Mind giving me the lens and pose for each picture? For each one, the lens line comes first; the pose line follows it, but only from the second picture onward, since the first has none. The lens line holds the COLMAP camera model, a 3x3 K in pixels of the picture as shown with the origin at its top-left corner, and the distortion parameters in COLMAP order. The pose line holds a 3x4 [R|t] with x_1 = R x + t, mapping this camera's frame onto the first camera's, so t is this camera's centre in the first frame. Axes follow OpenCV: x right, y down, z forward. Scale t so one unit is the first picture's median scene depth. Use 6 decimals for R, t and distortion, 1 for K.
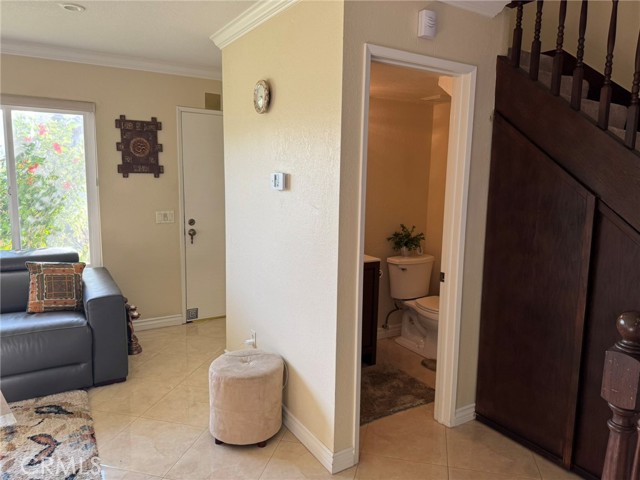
lens RADIAL K [[447.1, 0, 322.6], [0, 447.1, 241.0], [0, 0, 1]] dist [0.037354, -0.052142]
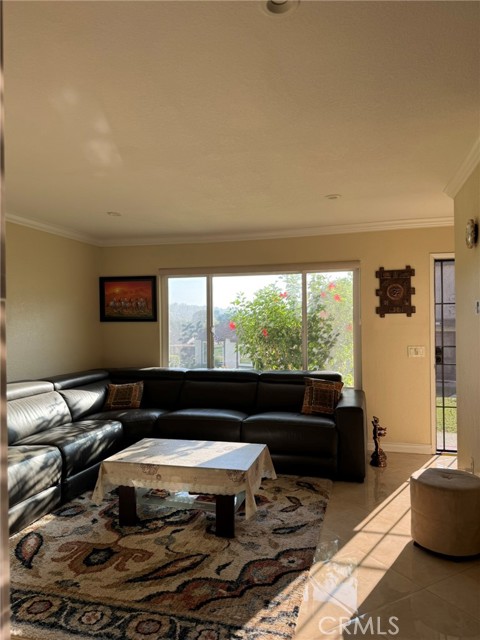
lens RADIAL K [[447.1, 0, 235.5], [0, 447.1, 319.9], [0, 0, 1]] dist [0.037354, -0.052142]
pose [[0.661234, -0.040816, -0.749069, 0.217075], [-0.081711, 0.988659, -0.126001, 0.052939], [0.745717, 0.144524, 0.650399, -0.082586]]
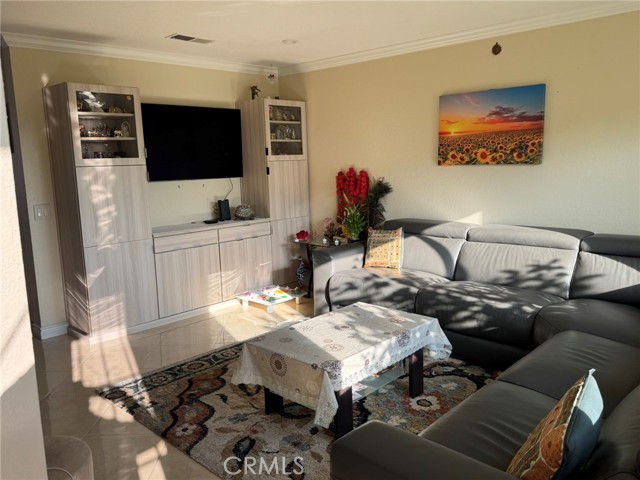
lens RADIAL K [[521.7, 0, 322.0], [0, 521.7, 240.4], [0, 0, 1]] dist [0.083489, 0.003175]
pose [[-0.964458, 0.033926, -0.262050, -0.277738], [-0.048532, 0.952109, 0.301881, -0.187310], [0.259742, 0.303870, -0.916623, 1.208862]]
